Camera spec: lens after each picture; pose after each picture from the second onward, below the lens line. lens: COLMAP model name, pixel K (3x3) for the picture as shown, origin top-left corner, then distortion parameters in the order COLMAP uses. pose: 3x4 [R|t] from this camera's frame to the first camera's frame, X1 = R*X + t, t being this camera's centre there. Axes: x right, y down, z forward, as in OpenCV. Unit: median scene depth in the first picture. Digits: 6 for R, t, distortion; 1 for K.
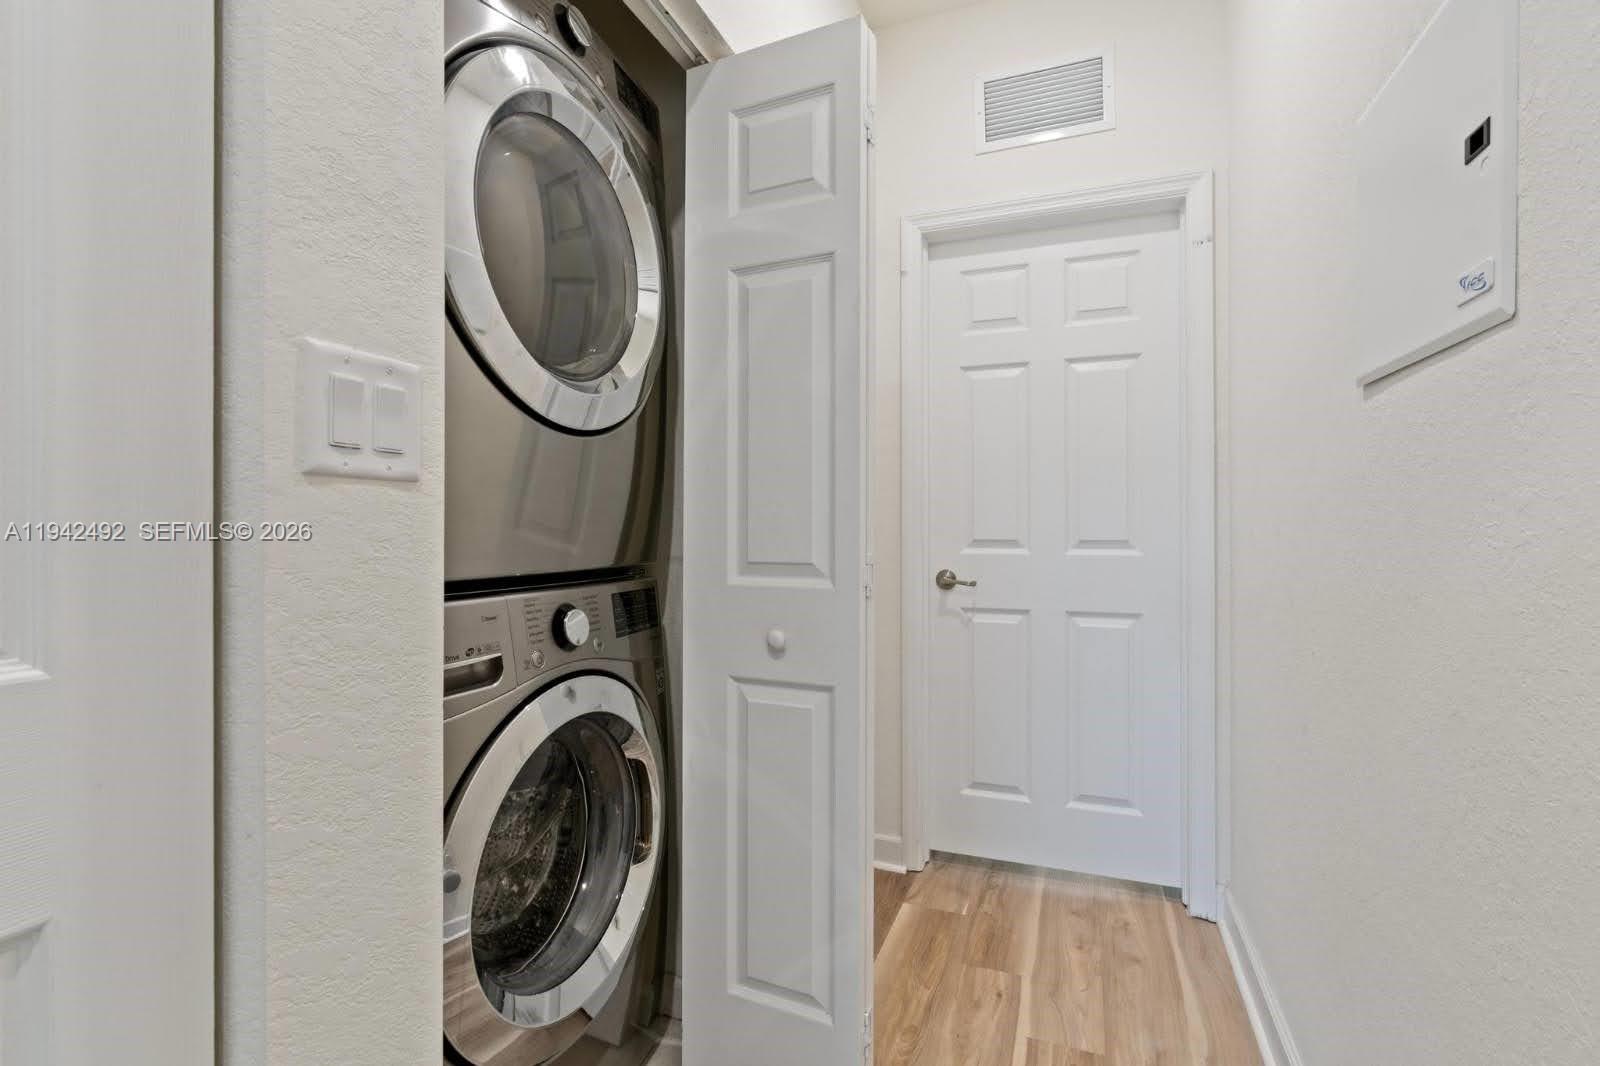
lens RADIAL K [[733.2, 0, 804.3], [0, 733.2, 530.9], [0, 0, 1]] dist [-0.002976, 0.000040]
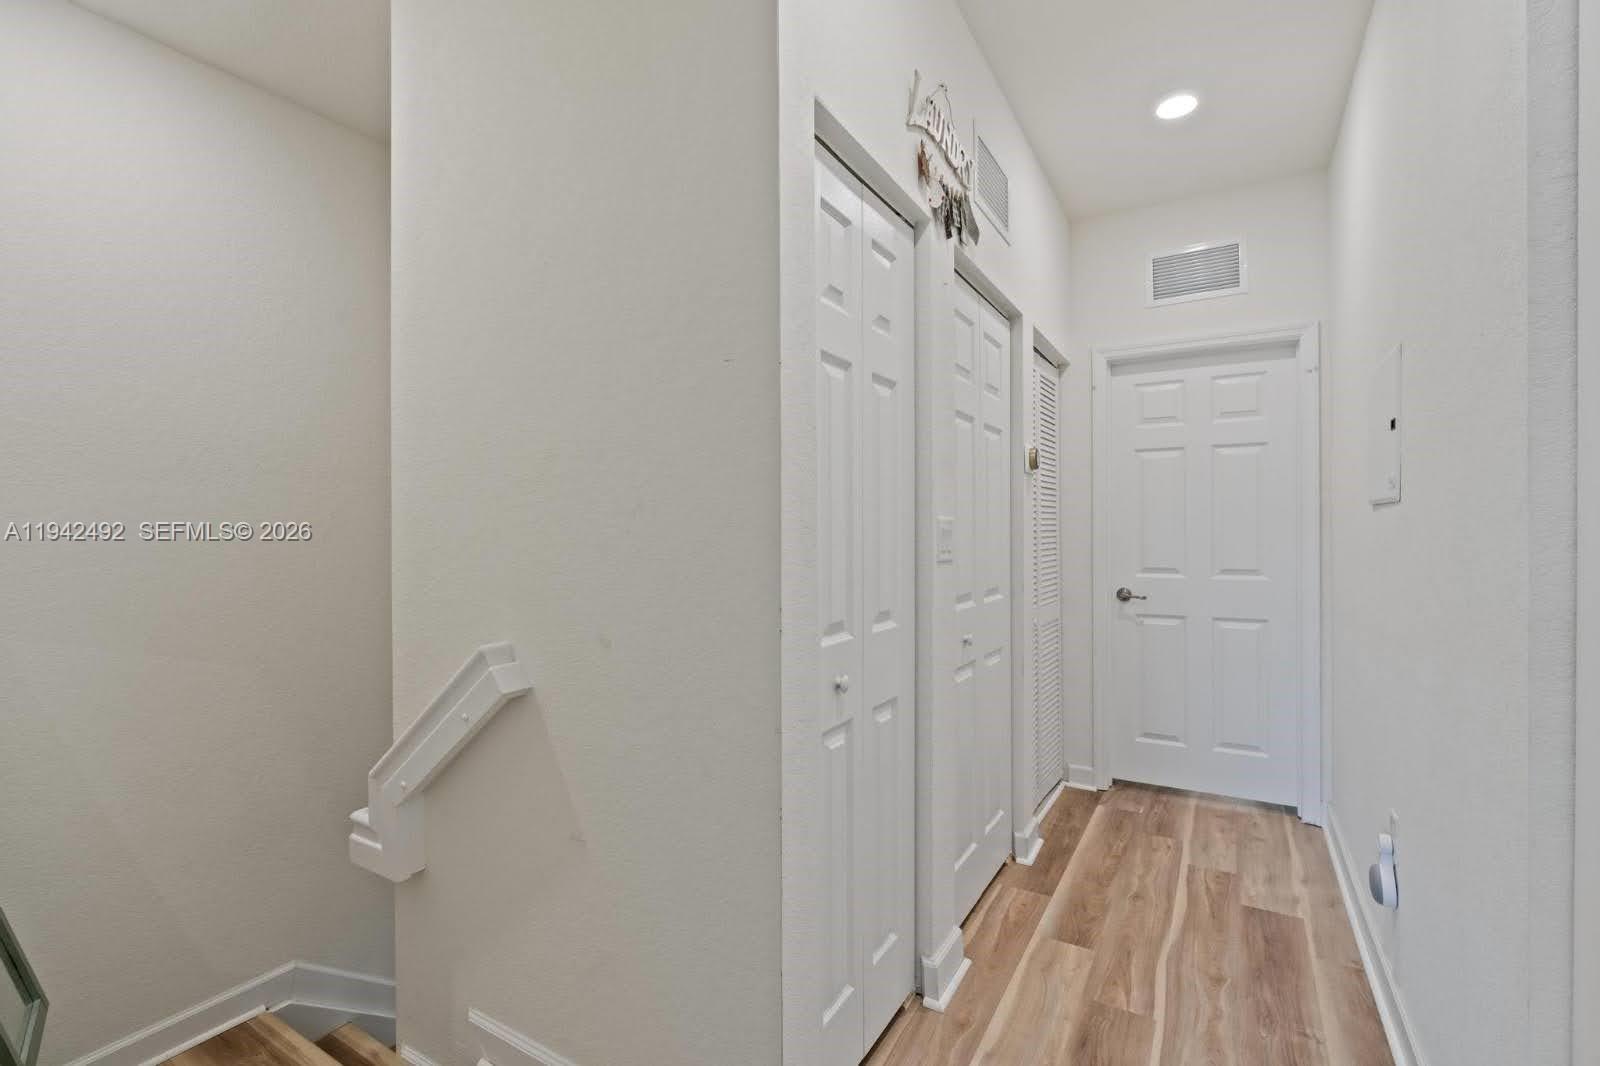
lens RADIAL K [[699.4, 0, 821.1], [0, 699.4, 544.3], [0, 0, 1]] dist [-0.000598, 0.000085]
pose [[0.986001, -0.001855, -0.166731, -0.189194], [0.002708, 0.999984, 0.004890, -0.047269], [0.166719, -0.005273, 0.985990, -0.531698]]
